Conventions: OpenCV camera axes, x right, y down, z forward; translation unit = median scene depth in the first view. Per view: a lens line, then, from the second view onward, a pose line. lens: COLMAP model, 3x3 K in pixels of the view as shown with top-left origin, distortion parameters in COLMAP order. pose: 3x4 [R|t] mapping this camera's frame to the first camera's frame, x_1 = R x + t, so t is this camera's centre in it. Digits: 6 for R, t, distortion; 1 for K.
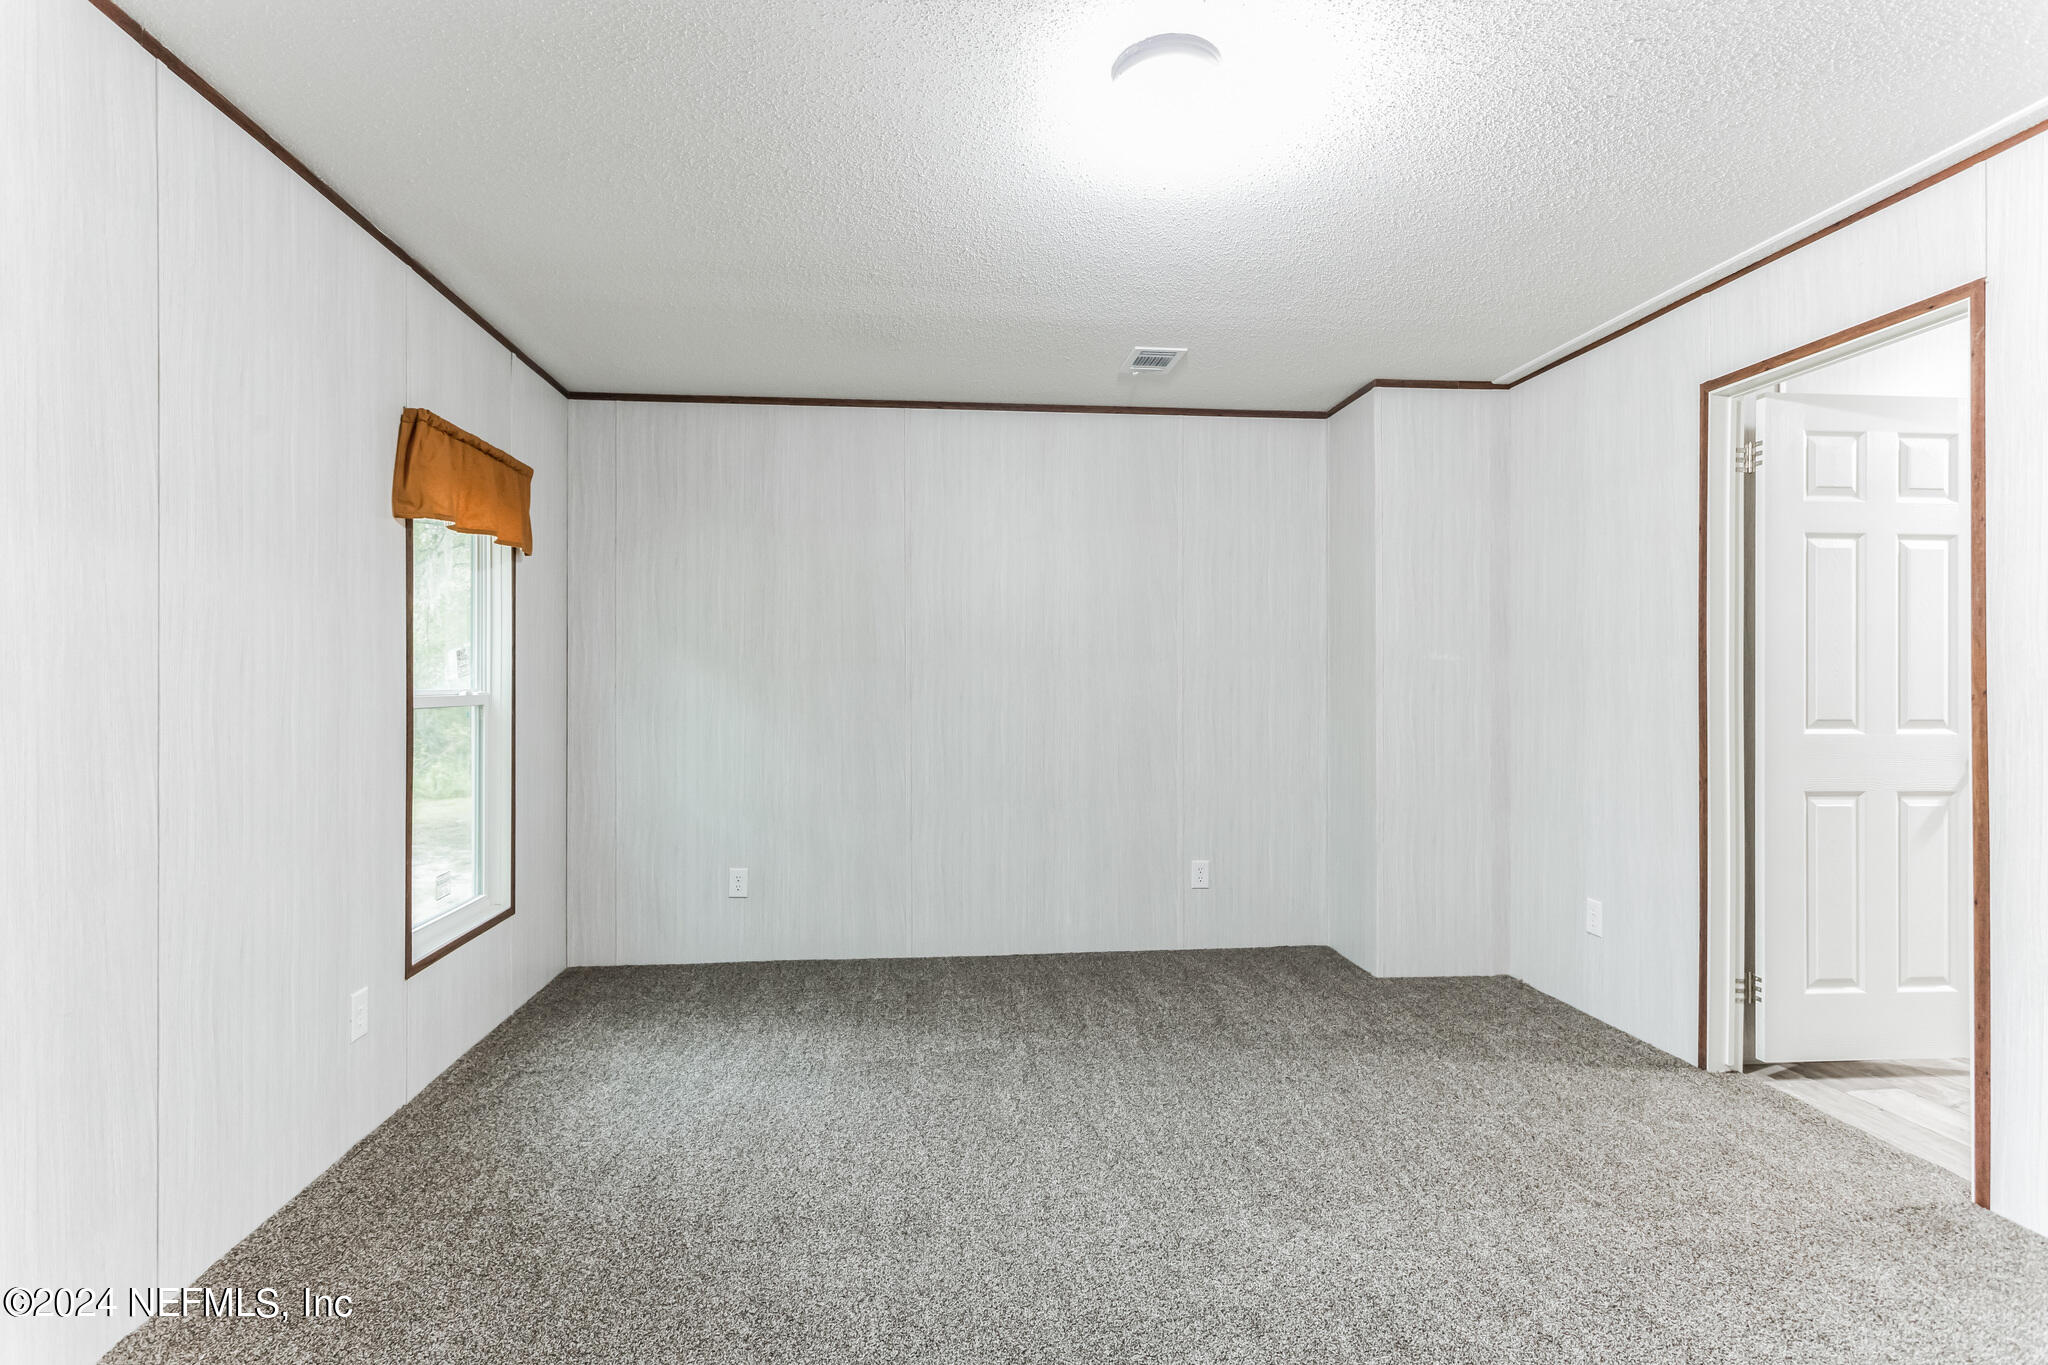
lens RADIAL K [[1019.8, 0, 1029.3], [0, 1019.8, 681.2], [0, 0, 1]] dist [0.001765, 0.000534]
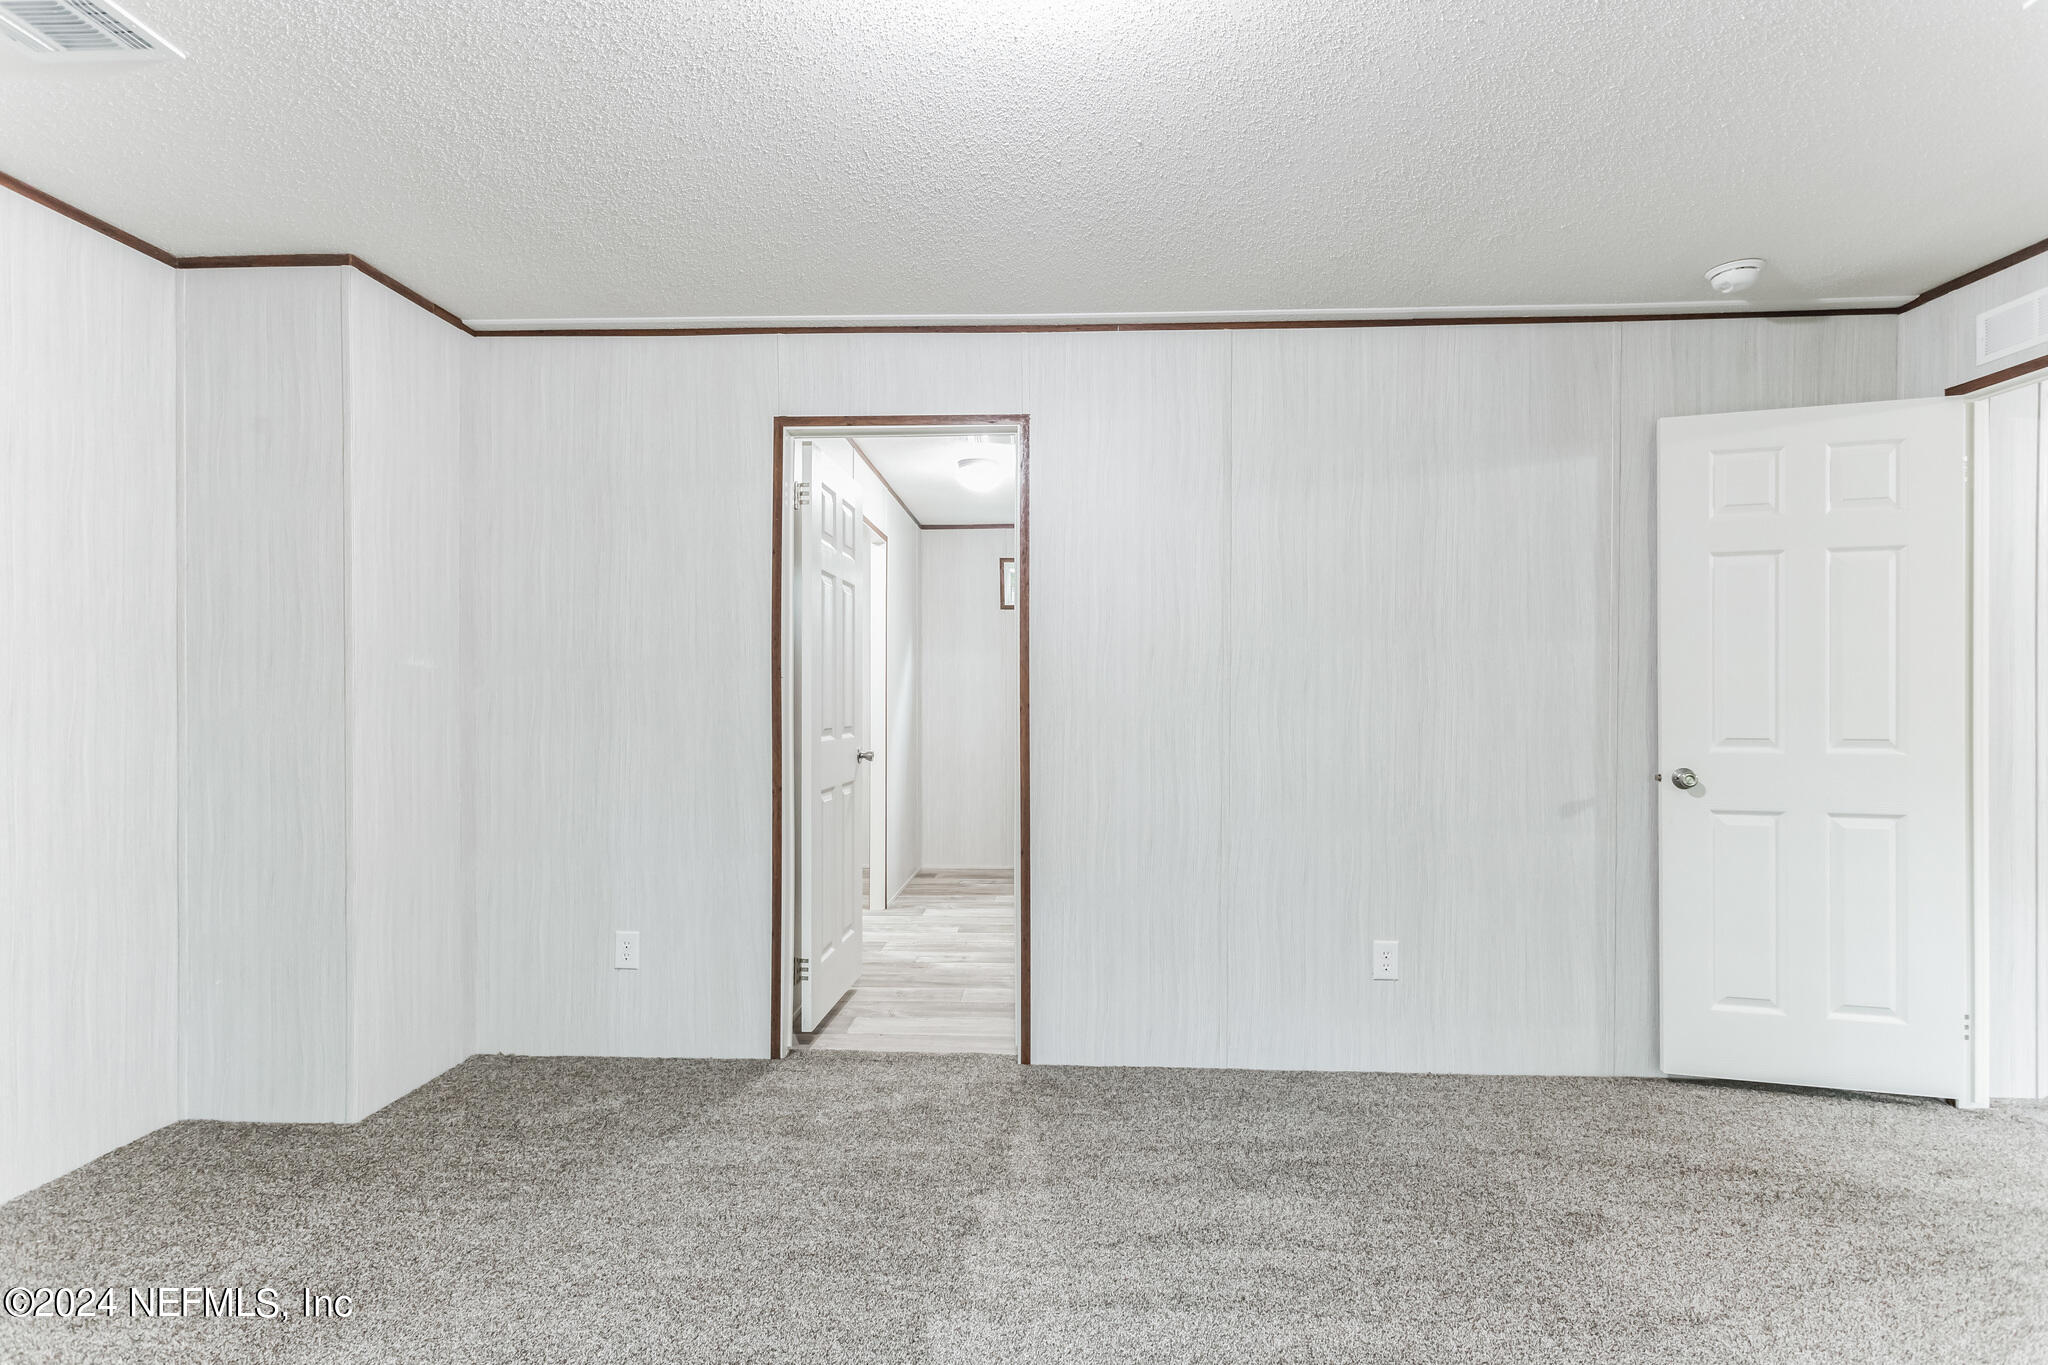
lens RADIAL K [[1019.8, 0, 1025.0], [0, 1019.8, 693.1], [0, 0, 1]] dist [0.001765, 0.000534]
pose [[0.155451, -0.000706, 0.987843, -0.350794], [-0.005444, 0.999984, 0.001571, -0.006282], [-0.987829, -0.005622, 0.155445, 0.572821]]
